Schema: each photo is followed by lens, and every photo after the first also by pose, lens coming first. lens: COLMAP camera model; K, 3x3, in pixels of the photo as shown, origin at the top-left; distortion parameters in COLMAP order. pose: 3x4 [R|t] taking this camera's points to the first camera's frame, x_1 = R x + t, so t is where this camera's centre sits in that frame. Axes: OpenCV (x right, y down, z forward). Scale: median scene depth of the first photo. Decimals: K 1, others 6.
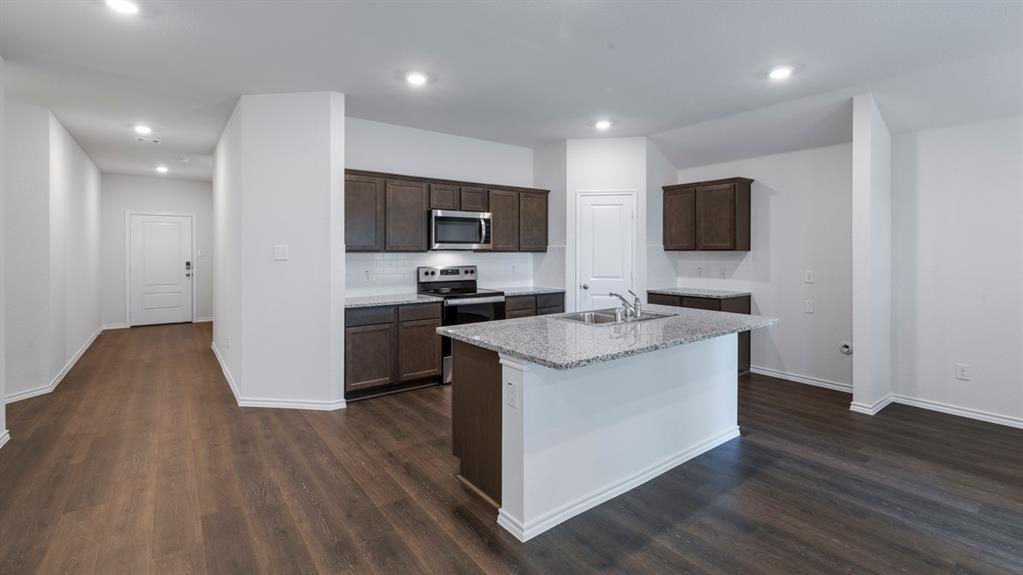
lens RADIAL K [[456.5, 0, 511.0], [0, 456.5, 250.3], [0, 0, 1]] dist [0.002776, -0.000075]
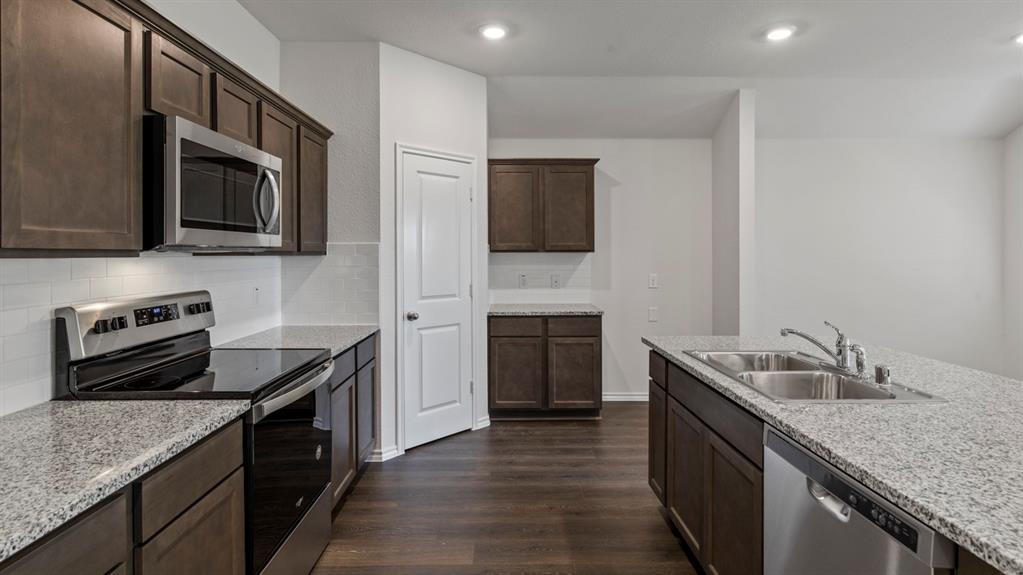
lens RADIAL K [[511.4, 0, 511.0], [0, 511.4, 254.2], [0, 0, 1]] dist [0.002874, 0.000109]
pose [[0.590393, -0.003299, 0.807109, -0.295665], [-0.000249, 0.999991, 0.004270, 0.000943], [-0.807116, -0.002722, 0.590387, 0.578701]]
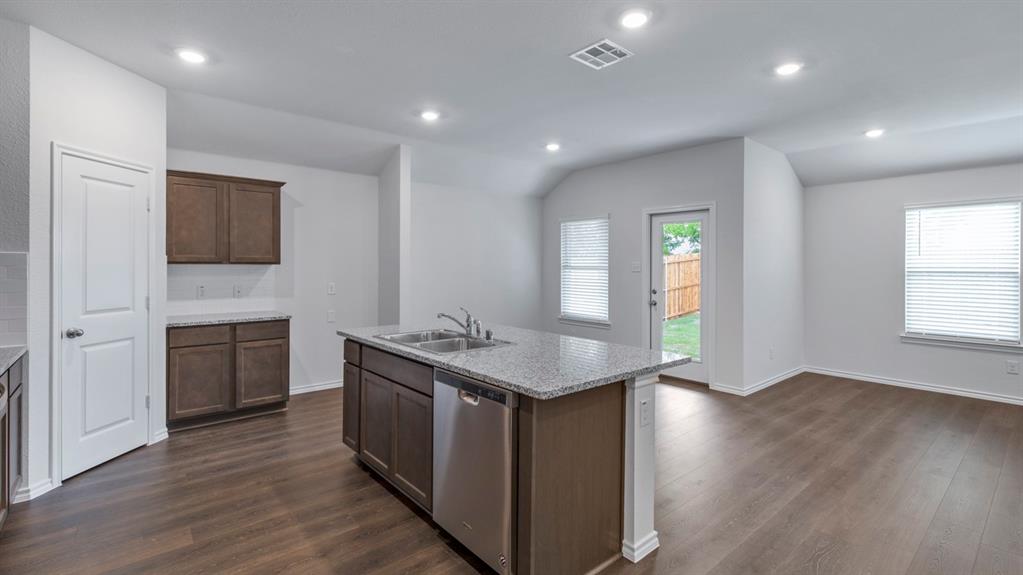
lens RADIAL K [[460.9, 0, 512.2], [0, 460.9, 264.3], [0, 0, 1]] dist [0.002028, 0.000282]
pose [[-0.062608, 0.001528, 0.998037, -0.421934], [-0.006322, 0.999978, -0.001928, 0.000124], [-0.998018, -0.006430, -0.062597, 0.587783]]
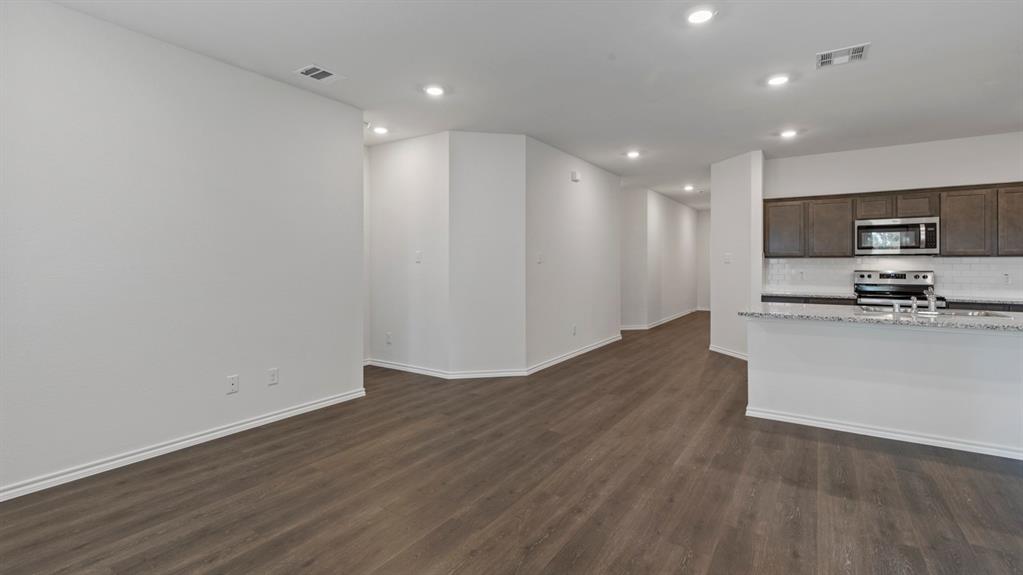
lens RADIAL K [[456.8, 0, 509.8], [0, 456.8, 261.9], [0, 0, 1]] dist [0.001455, -0.000016]
pose [[0.329850, -0.001741, -0.944032, 0.594612], [0.002210, 0.999997, -0.001072, 0.014374], [0.944031, -0.001733, 0.329853, -0.197443]]
